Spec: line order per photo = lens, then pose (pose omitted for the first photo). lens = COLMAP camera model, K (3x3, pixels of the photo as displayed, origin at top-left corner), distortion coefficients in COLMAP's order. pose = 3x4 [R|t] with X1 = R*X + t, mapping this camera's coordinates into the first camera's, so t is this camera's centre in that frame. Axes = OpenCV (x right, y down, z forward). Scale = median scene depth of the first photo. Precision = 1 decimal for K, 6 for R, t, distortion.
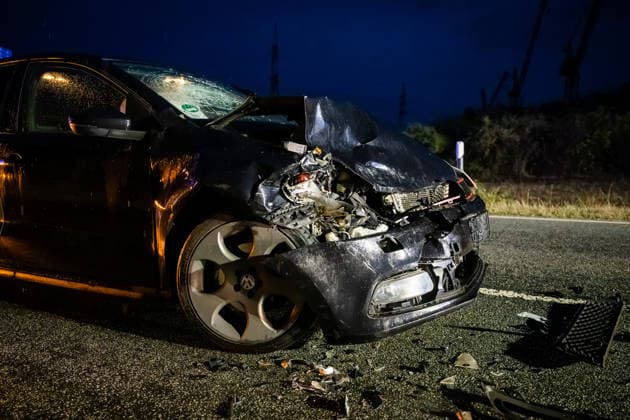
lens RADIAL K [[509.2, 0, 318.0], [0, 509.2, 215.5], [0, 0, 1]] dist [0.002737, 0.016570]
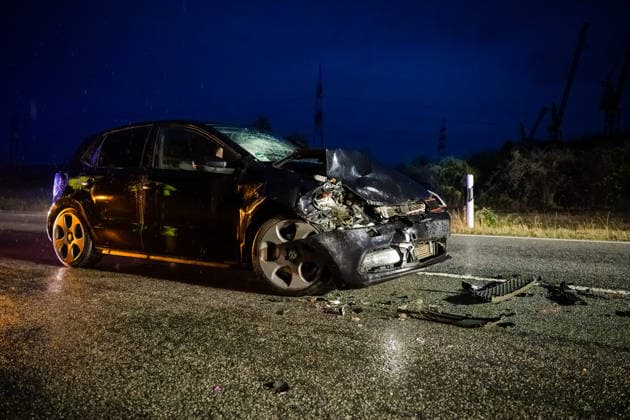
lens RADIAL K [[509.2, 0, 314.0], [0, 509.2, 213.2], [0, 0, 1]] dist [0.002737, 0.016570]
pose [[0.995672, 0.008163, -0.092582, 0.086774], [-0.014373, 0.997676, -0.066605, 0.094431], [0.091823, 0.067648, 0.993475, -0.670085]]
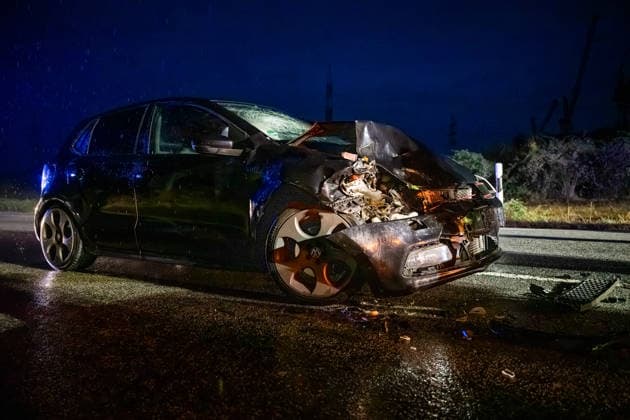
lens RADIAL K [[493.8, 0, 311.0], [0, 493.8, 206.6], [0, 0, 1]] dist [0.001428, 0.013748]
pose [[0.992662, -0.009858, -0.120520, 0.012054], [0.000592, 0.997055, -0.076684, 0.097756], [0.120921, 0.076050, 0.989745, -0.318785]]
